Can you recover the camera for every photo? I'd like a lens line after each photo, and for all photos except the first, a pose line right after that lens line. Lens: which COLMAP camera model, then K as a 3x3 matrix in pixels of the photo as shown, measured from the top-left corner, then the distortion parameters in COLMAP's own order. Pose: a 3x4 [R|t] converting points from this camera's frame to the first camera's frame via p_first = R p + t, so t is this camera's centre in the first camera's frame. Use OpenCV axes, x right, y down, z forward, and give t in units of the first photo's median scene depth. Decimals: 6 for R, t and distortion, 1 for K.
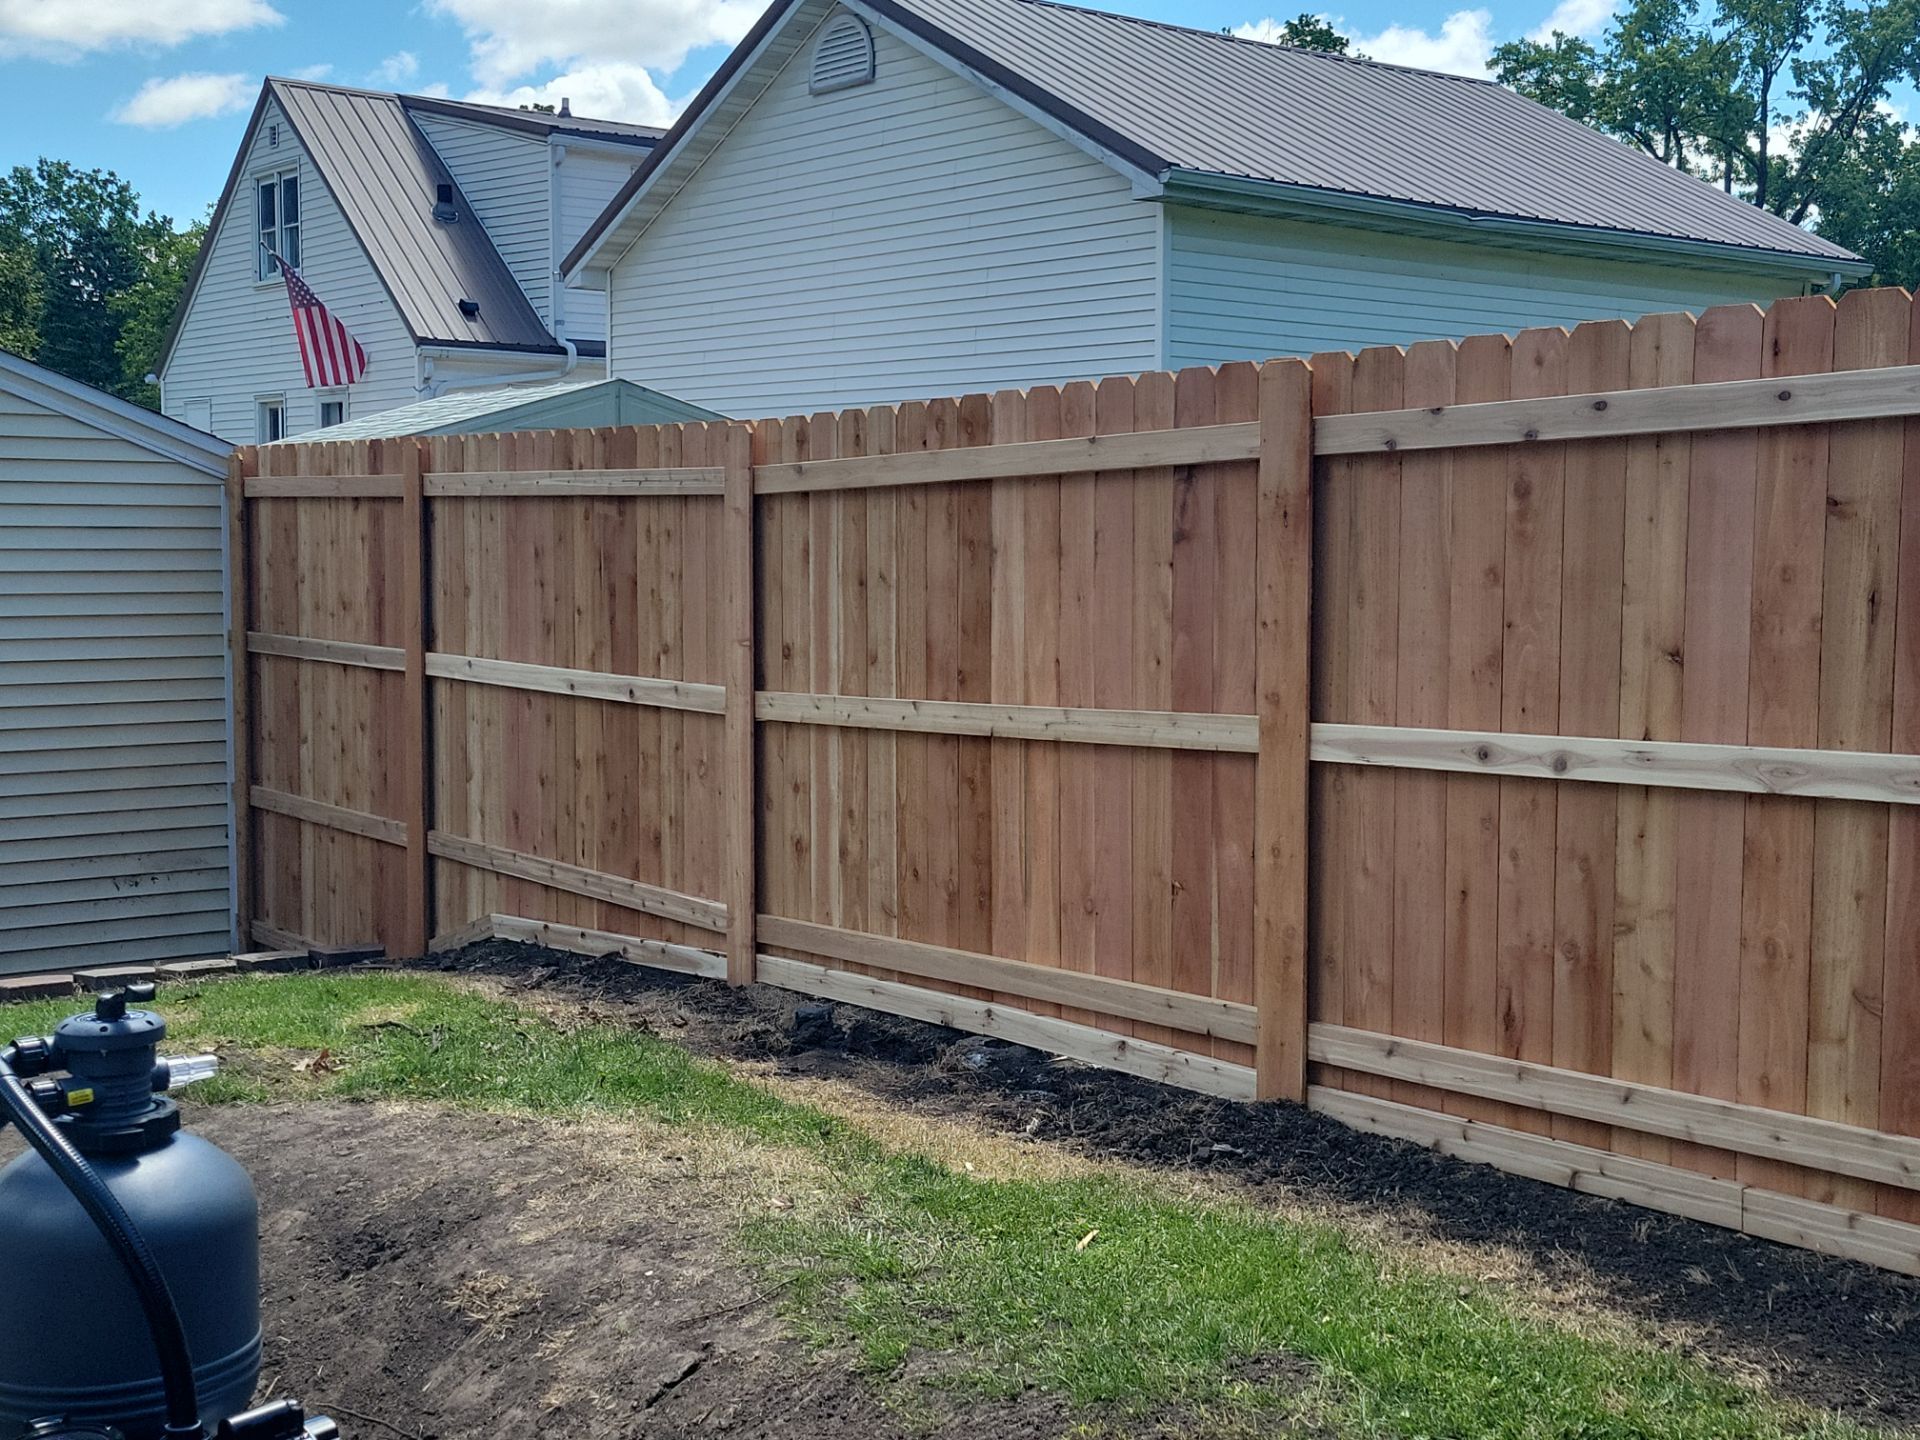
lens RADIAL K [[2380.8, 0, 960.0], [0, 2380.8, 720.0], [0, 0, 1]] dist [0.130147, -0.033857]
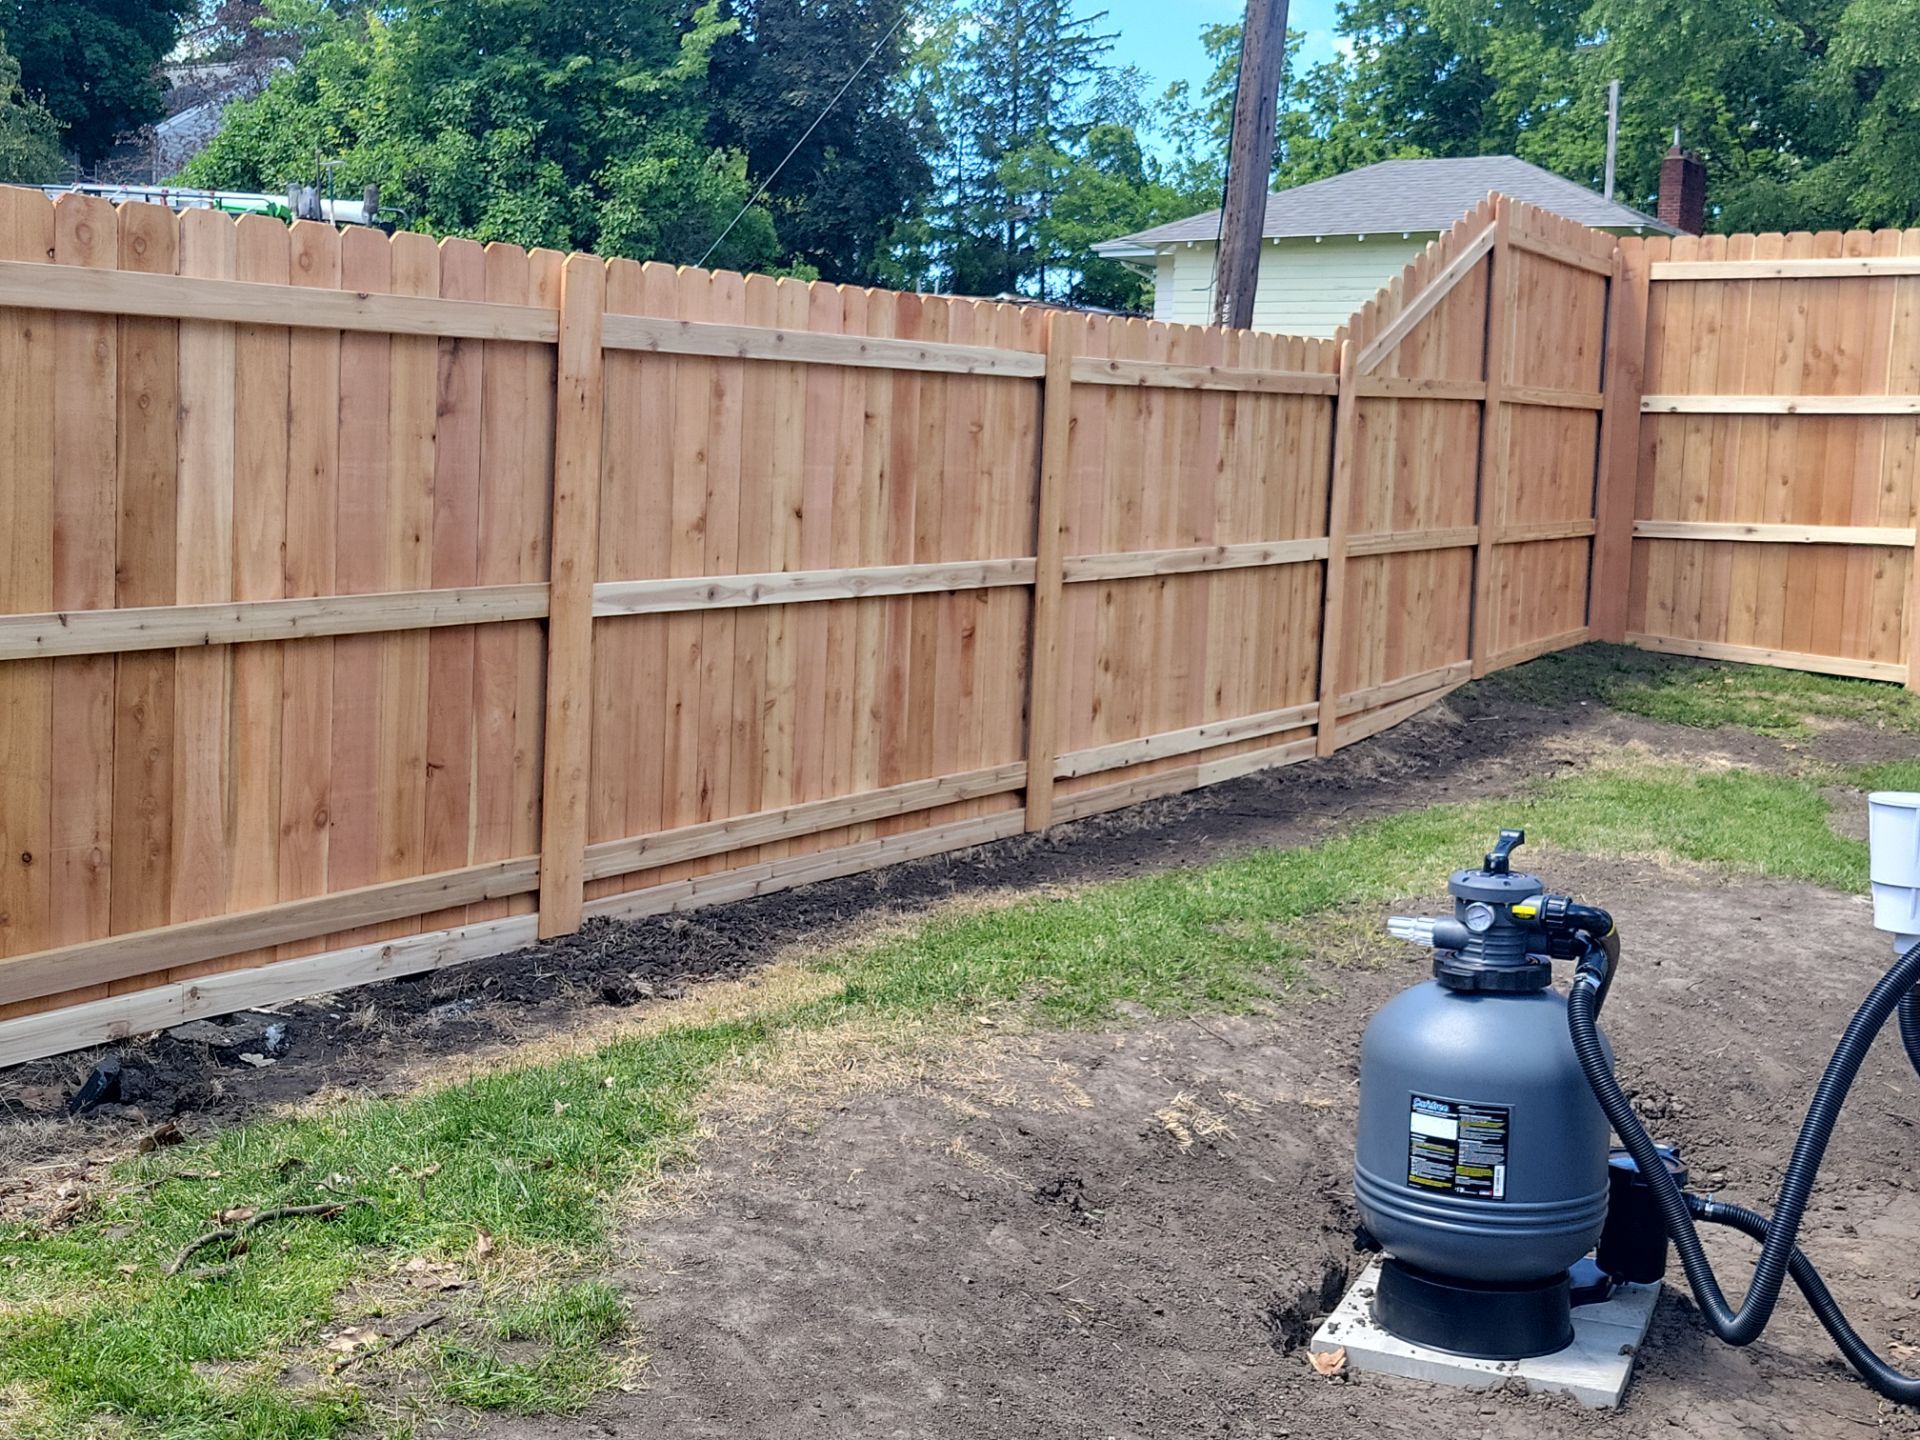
lens RADIAL K [[2380.8, 0, 960.0], [0, 2380.8, 720.0], [0, 0, 1]] dist [0.130147, -0.033857]
pose [[-0.329371, -0.104811, 0.938365, -0.913224], [0.041254, 0.991273, 0.125201, -0.064723], [-0.943299, 0.079949, -0.322172, 1.122582]]
